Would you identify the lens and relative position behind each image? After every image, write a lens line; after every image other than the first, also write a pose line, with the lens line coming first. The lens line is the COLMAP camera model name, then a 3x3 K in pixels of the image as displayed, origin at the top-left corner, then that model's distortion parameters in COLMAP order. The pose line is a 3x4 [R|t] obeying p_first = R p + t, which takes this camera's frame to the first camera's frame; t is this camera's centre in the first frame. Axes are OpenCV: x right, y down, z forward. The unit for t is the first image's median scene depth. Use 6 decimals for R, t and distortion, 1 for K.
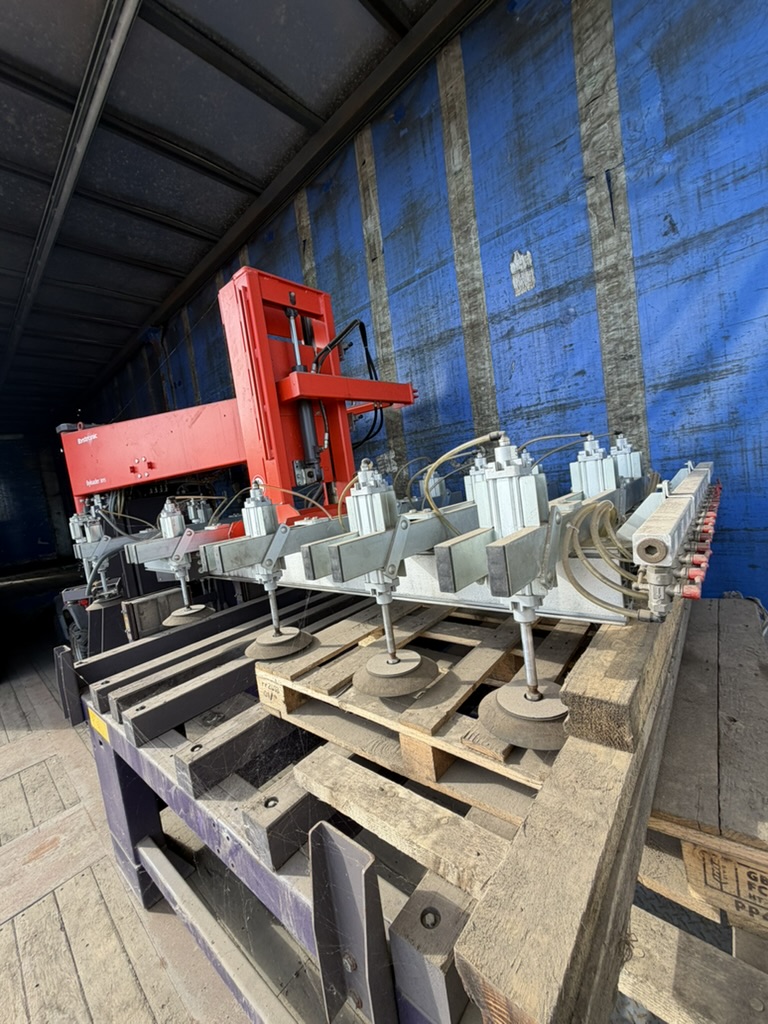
lens RADIAL K [[402.0, 0, 383.1], [0, 402.0, 501.9], [0, 0, 1]] dist [-0.002636, -0.001061]
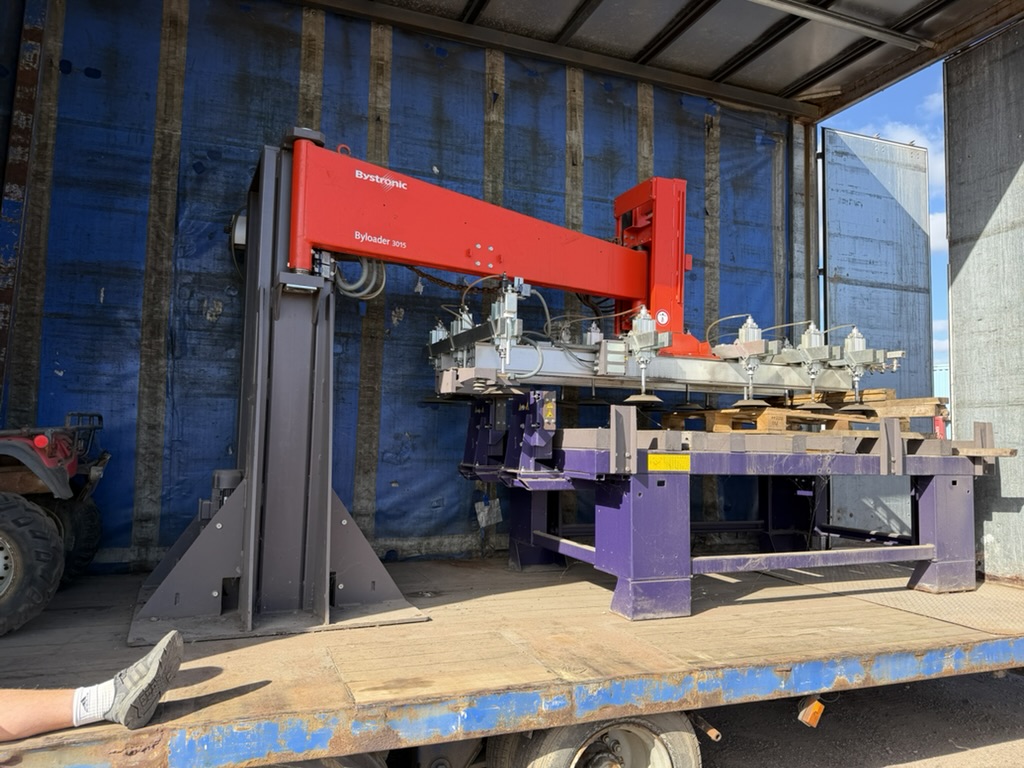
lens RADIAL K [[709.1, 0, 515.1], [0, 709.1, 383.3], [0, 0, 1]] dist [0.027082, -0.018911]
pose [[0.434443, 0.215999, 0.874416, -2.797963], [-0.020878, 0.972973, -0.229972, 0.809059], [-0.900457, 0.081654, 0.427211, 0.460394]]
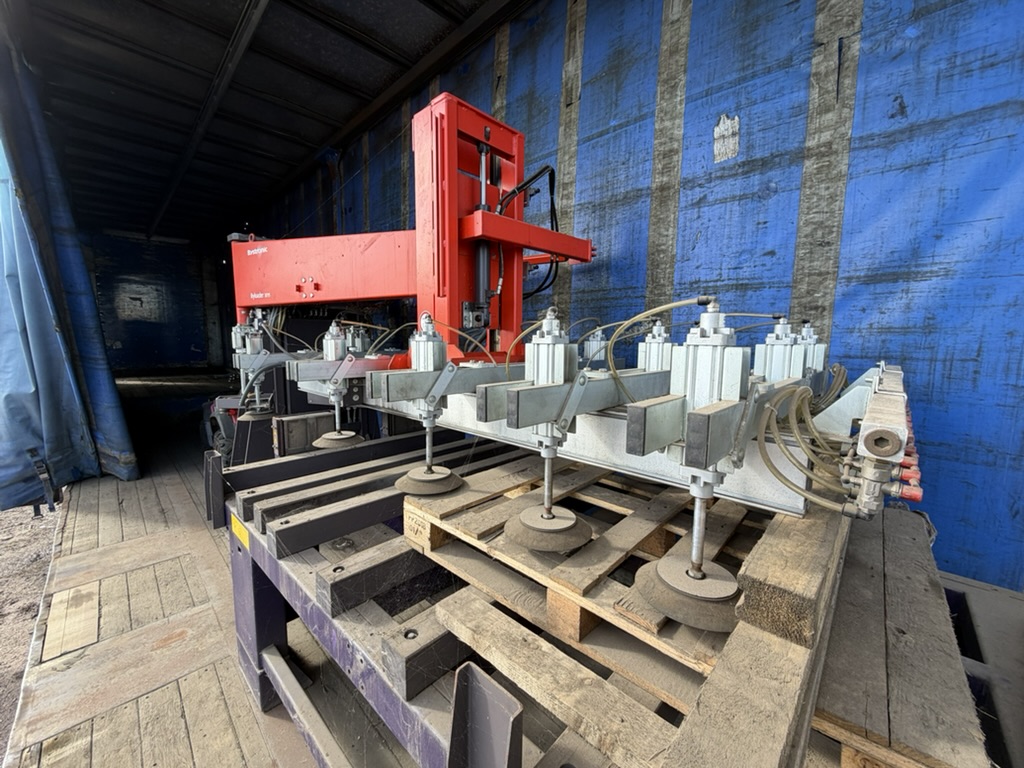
lens RADIAL K [[402.0, 0, 508.0], [0, 402.0, 376.2], [0, 0, 1]] dist [-0.002636, -0.001061]
pose [[0.988446, 0.148751, -0.029120, -0.063739], [-0.147423, 0.988120, 0.043429, 0.020282], [0.035235, -0.038634, 0.998632, 0.019505]]
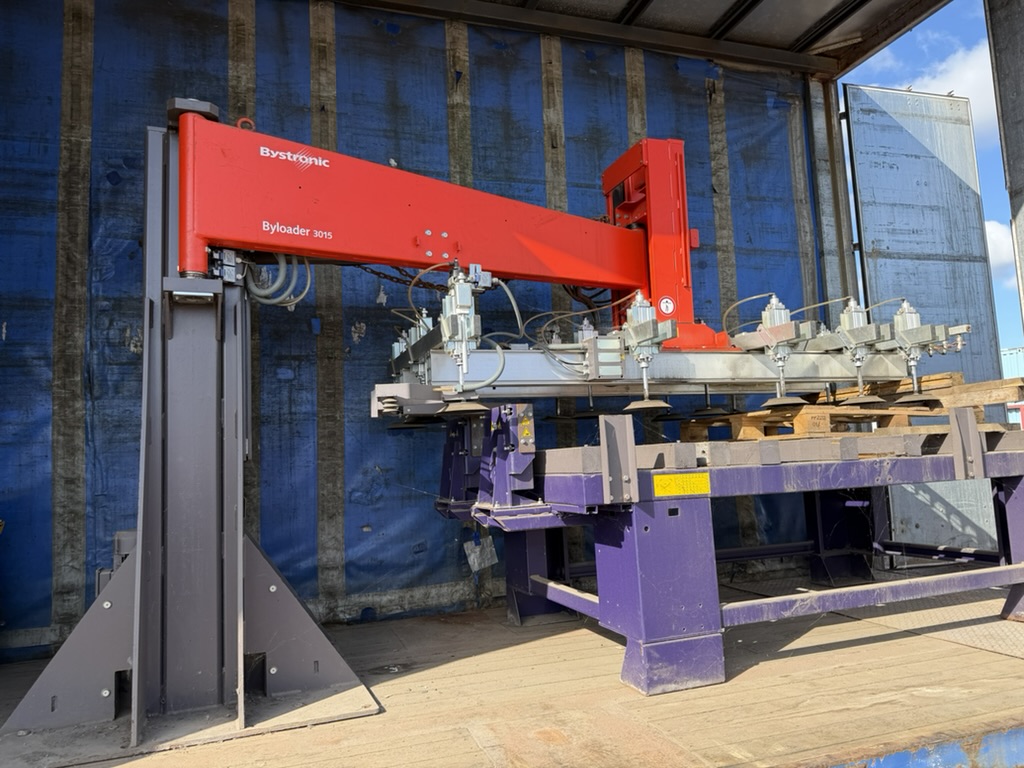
lens RADIAL K [[709.1, 0, 510.1], [0, 709.1, 391.8], [0, 0, 1]] dist [0.027082, -0.018911]
pose [[0.493776, 0.201347, 0.845958, -2.344444], [0.037621, 0.966968, -0.252107, 0.738352], [-0.868775, 0.156310, 0.469890, 0.507801]]
